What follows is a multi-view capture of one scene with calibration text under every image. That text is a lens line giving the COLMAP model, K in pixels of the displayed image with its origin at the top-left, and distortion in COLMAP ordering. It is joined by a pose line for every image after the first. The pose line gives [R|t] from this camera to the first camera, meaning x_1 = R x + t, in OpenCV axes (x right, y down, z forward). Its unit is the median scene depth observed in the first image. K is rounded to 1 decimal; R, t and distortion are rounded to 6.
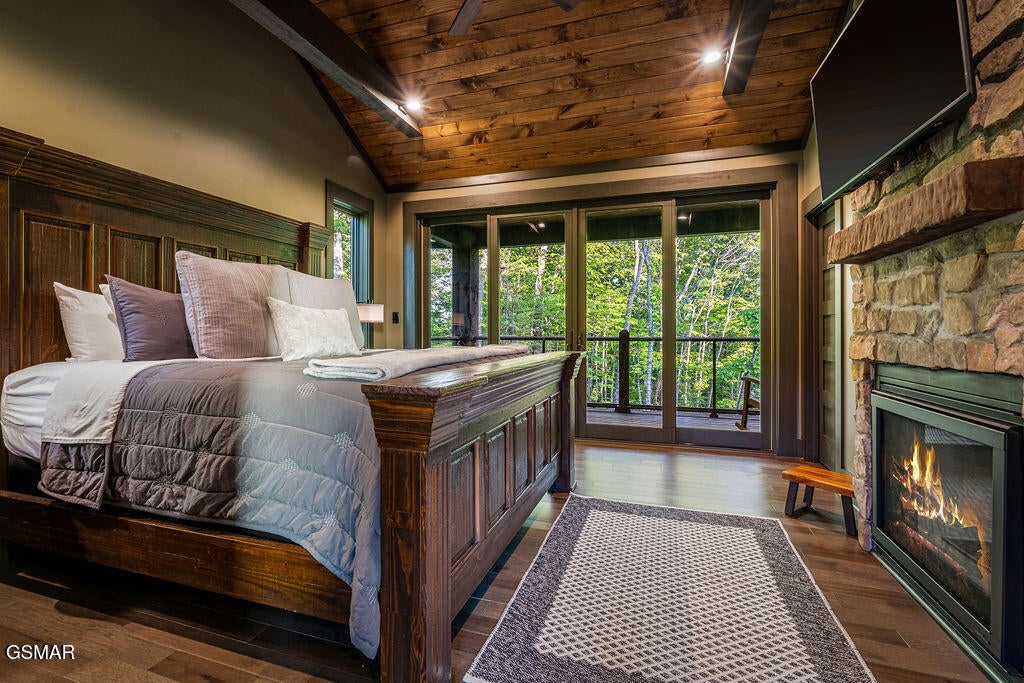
lens RADIAL K [[453.3, 0, 518.2], [0, 453.3, 330.4], [0, 0, 1]] dist [0.002408, -0.000402]
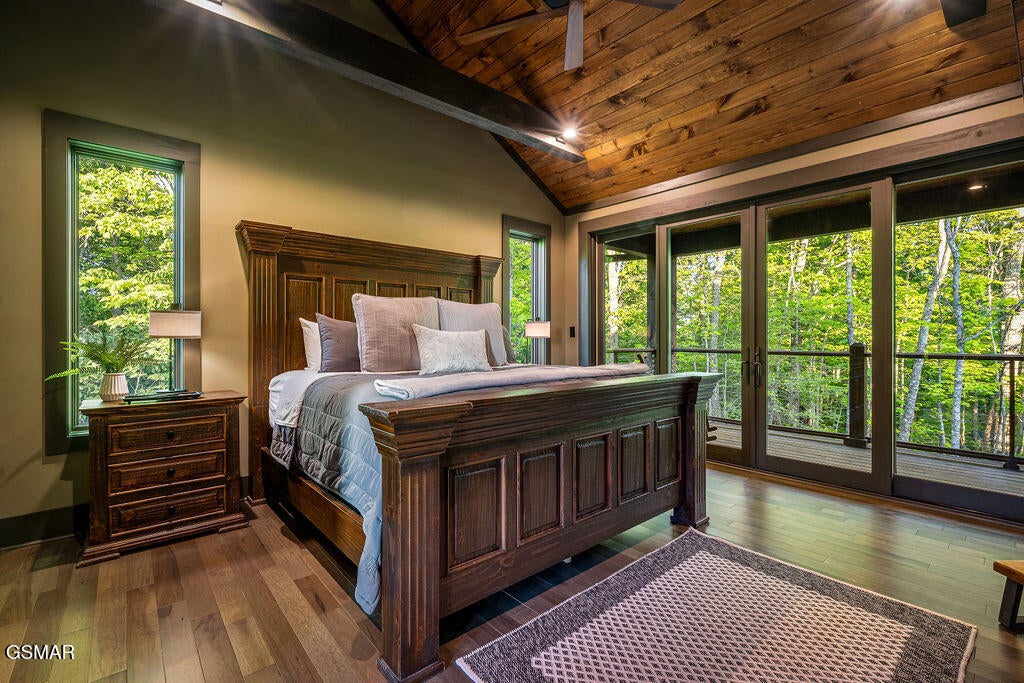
lens RADIAL K [[453.3, 0, 525.6], [0, 453.3, 336.5], [0, 0, 1]] dist [0.002408, -0.000402]
pose [[0.865446, -0.000905, -0.501002, 0.234032], [0.001256, 0.999999, 0.000363, -0.024594], [0.501001, -0.000944, 0.865446, 0.030930]]
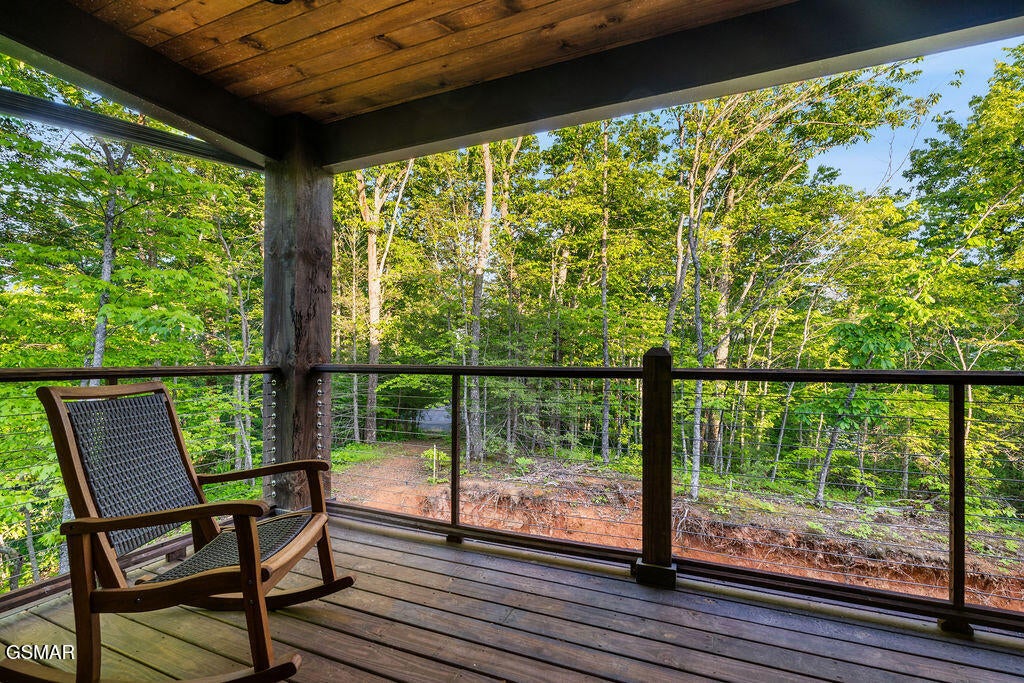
lens RADIAL K [[453.3, 0, 518.4], [0, 453.3, 349.1], [0, 0, 1]] dist [0.002408, -0.000402]
pose [[0.996892, 0.001411, -0.078773, 0.278551], [-0.002294, 0.999935, -0.011127, 0.007046], [0.078752, 0.011273, 0.996830, 1.176021]]
